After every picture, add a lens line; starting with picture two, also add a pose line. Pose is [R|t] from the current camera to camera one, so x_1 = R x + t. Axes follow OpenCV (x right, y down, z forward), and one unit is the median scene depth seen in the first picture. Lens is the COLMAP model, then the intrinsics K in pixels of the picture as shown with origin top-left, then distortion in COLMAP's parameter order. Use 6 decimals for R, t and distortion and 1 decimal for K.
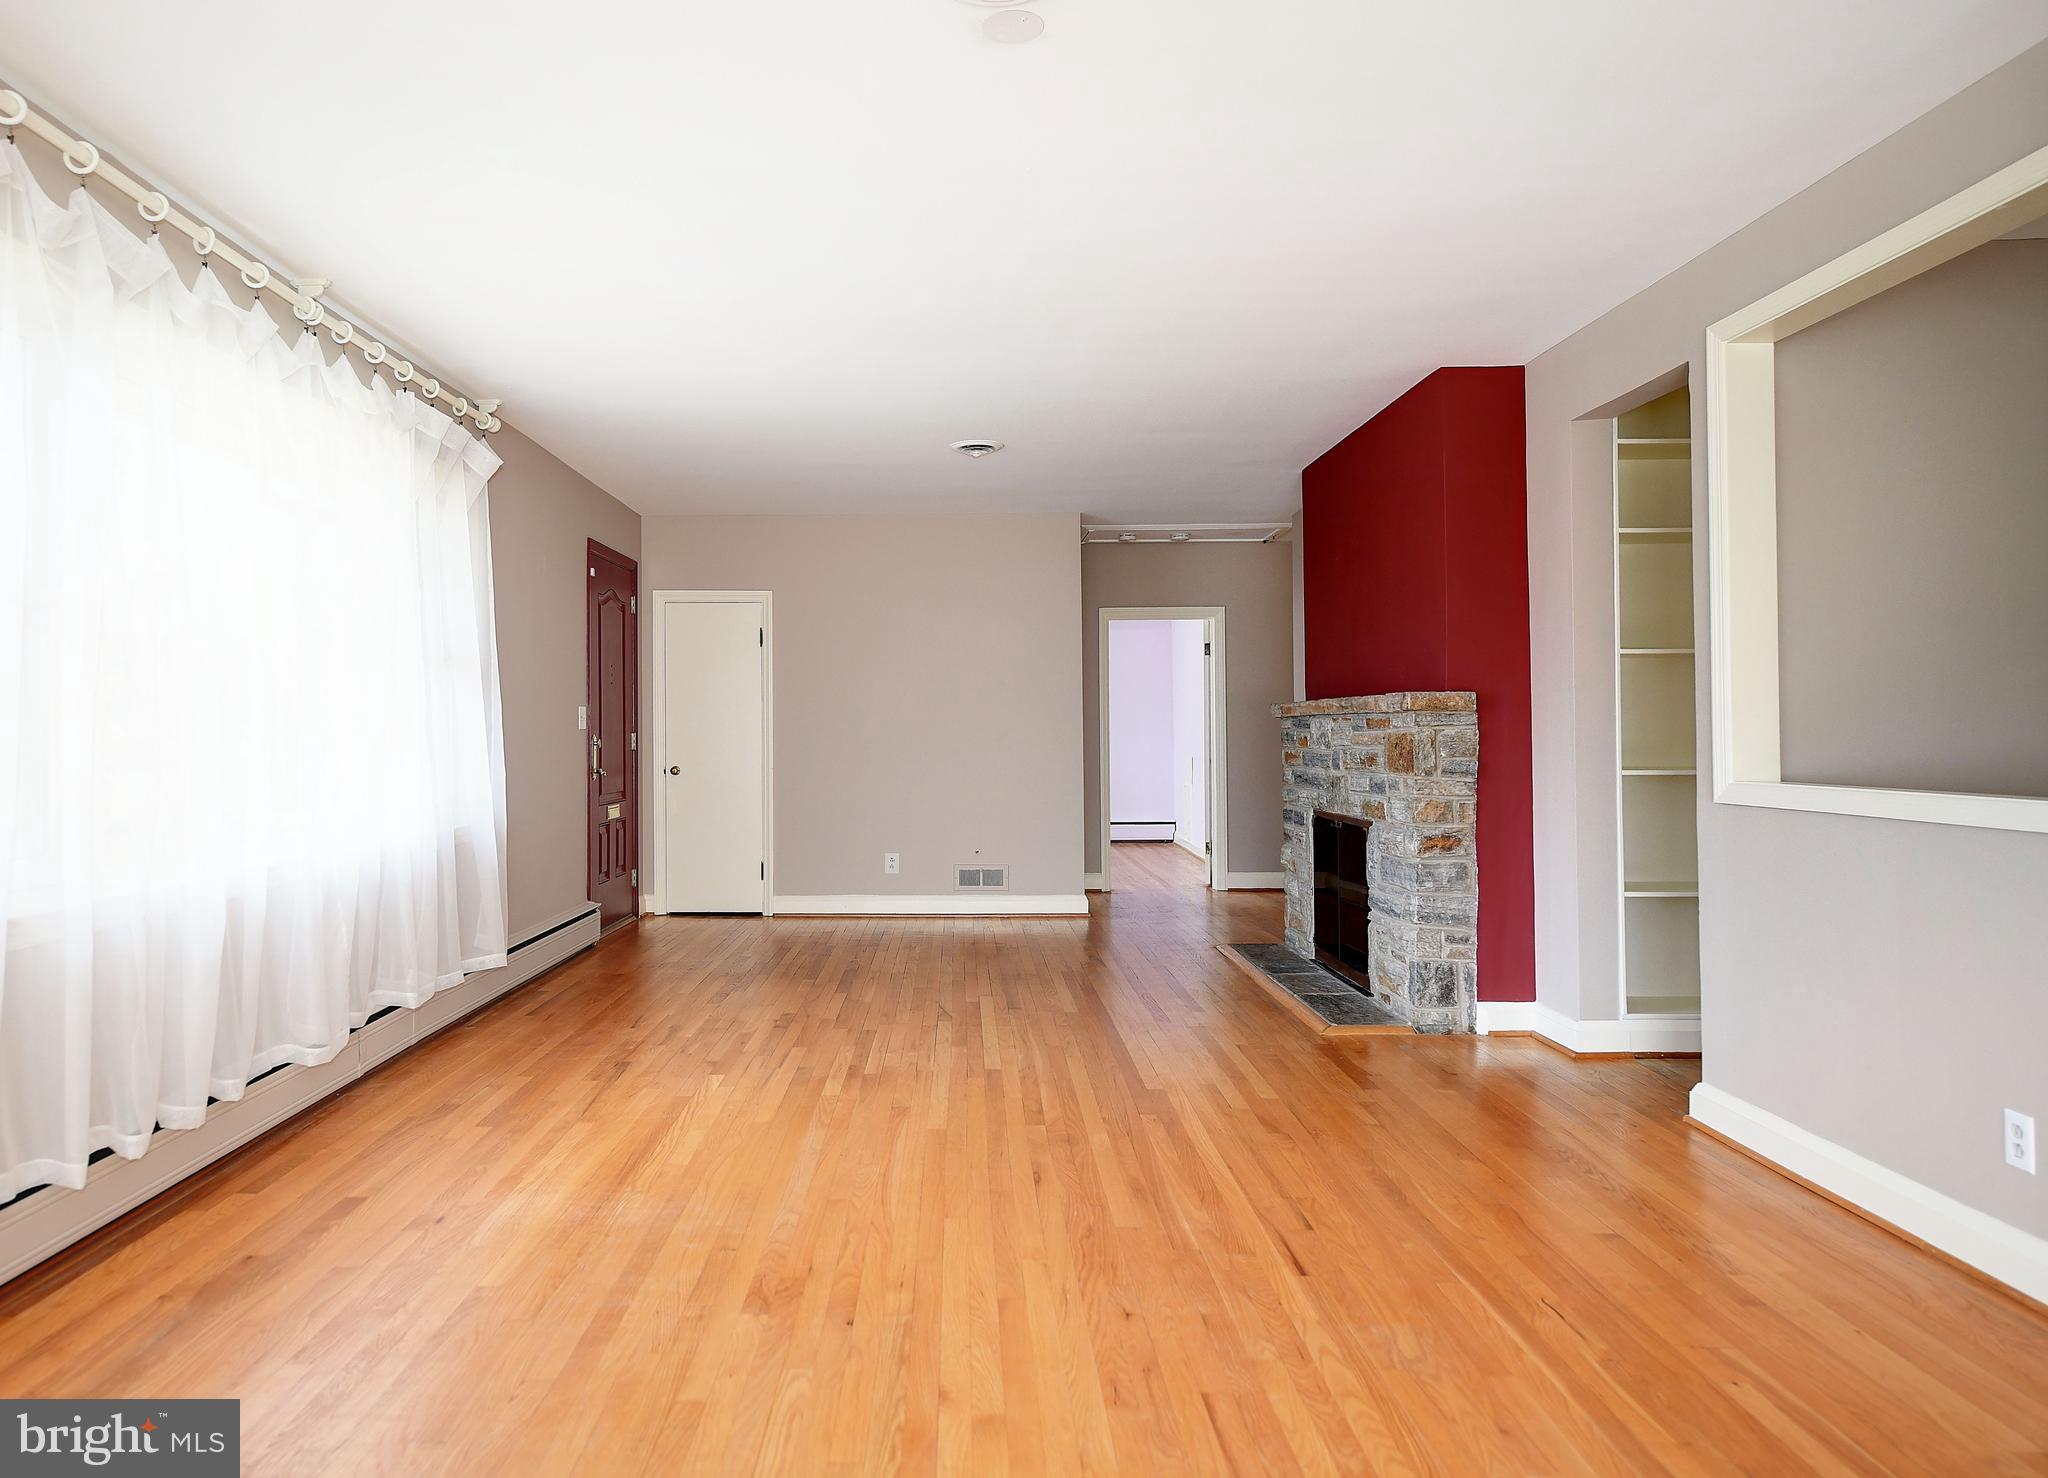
lens RADIAL K [[1262.4, 0, 978.2], [0, 1262.4, 706.4], [0, 0, 1]] dist [-0.004056, -0.000047]
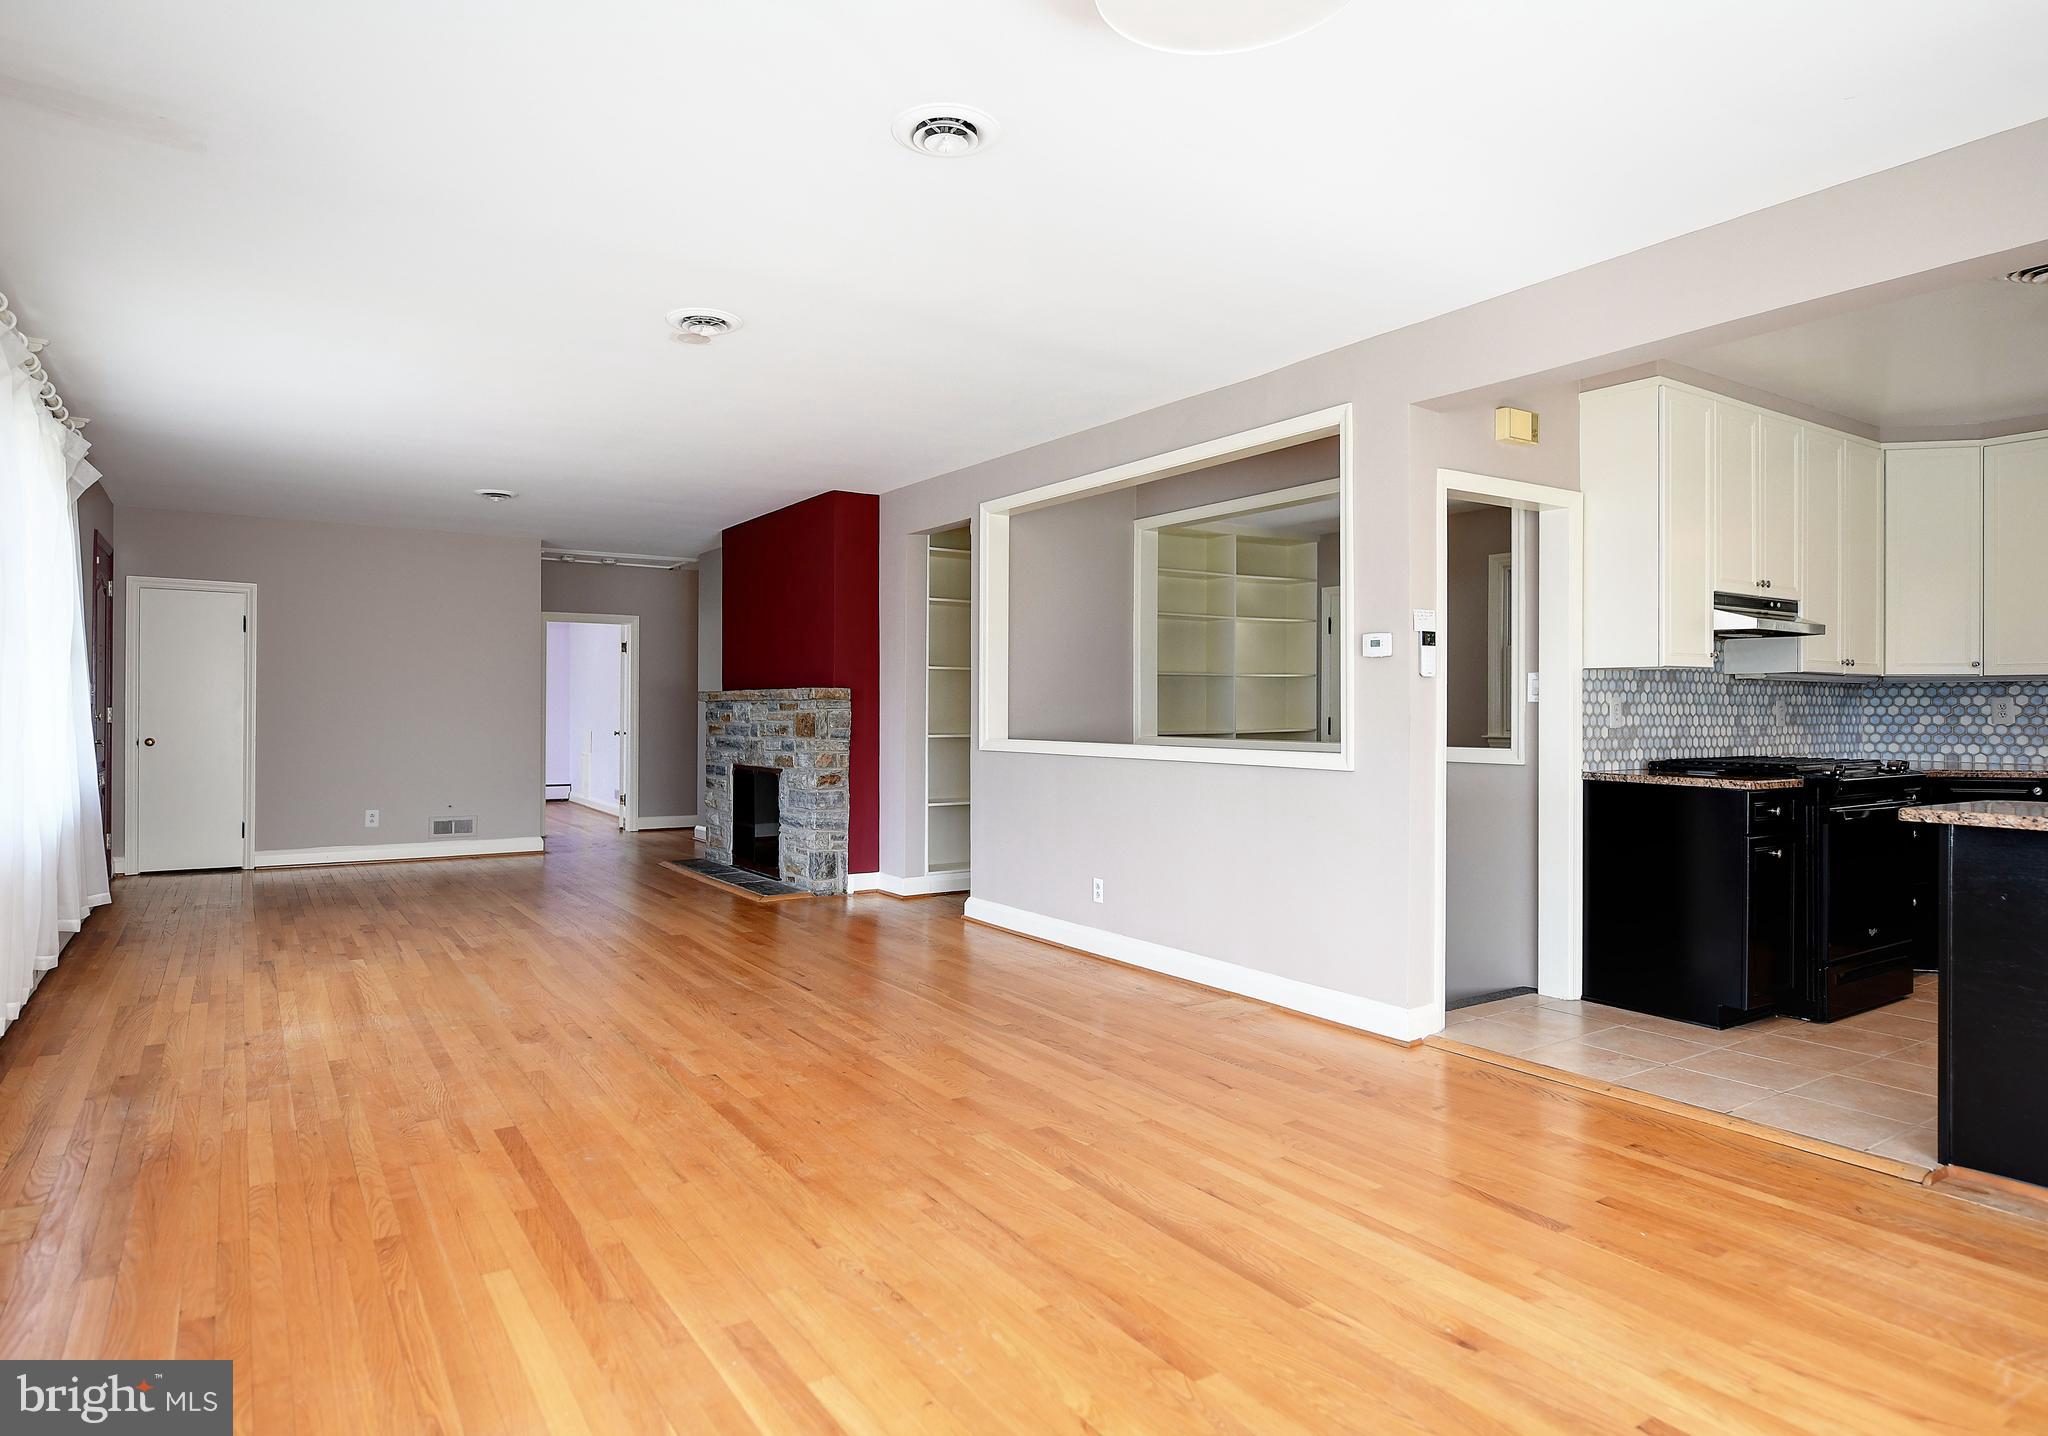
lens RADIAL K [[1074.0, 0, 1023.7], [0, 1074.0, 708.2], [0, 0, 1]] dist [-0.000136, 0.000072]
pose [[0.818904, 0.010039, 0.573842, -0.225015], [-0.019761, 0.999747, 0.010709, -0.004969], [-0.573590, -0.020109, 0.818896, -0.283830]]
